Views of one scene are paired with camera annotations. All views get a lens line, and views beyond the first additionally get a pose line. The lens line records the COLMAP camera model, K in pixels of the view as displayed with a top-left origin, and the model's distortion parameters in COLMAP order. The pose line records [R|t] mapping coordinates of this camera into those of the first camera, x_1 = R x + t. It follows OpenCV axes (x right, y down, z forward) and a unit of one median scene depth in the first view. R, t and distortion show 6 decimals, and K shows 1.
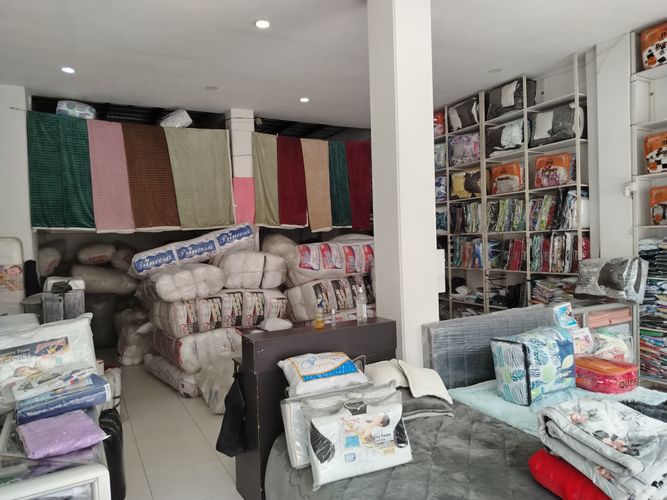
lens RADIAL K [[462.5, 0, 330.9], [0, 462.5, 249.3], [0, 0, 1]] dist [0.092348, -0.111674]
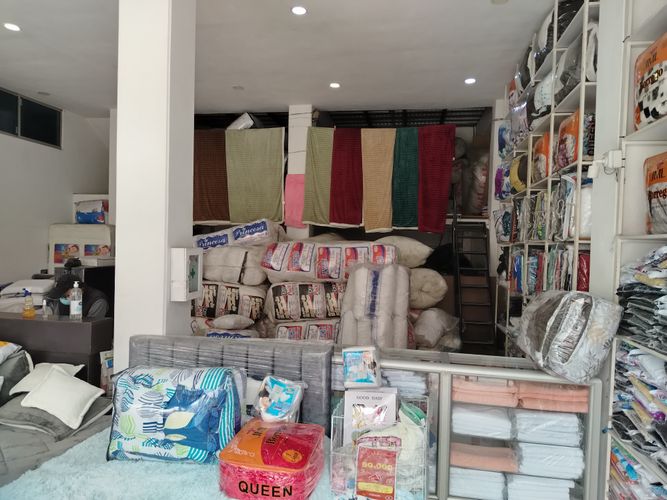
lens RADIAL K [[471.1, 0, 333.5], [0, 471.1, 250.0], [0, 0, 1]] dist [0.102286, 0.000754]
pose [[0.781602, 0.062893, -0.620598, 0.677047], [-0.067816, 0.997575, 0.015687, -0.019040], [0.620080, 0.029826, 0.783972, 0.351572]]
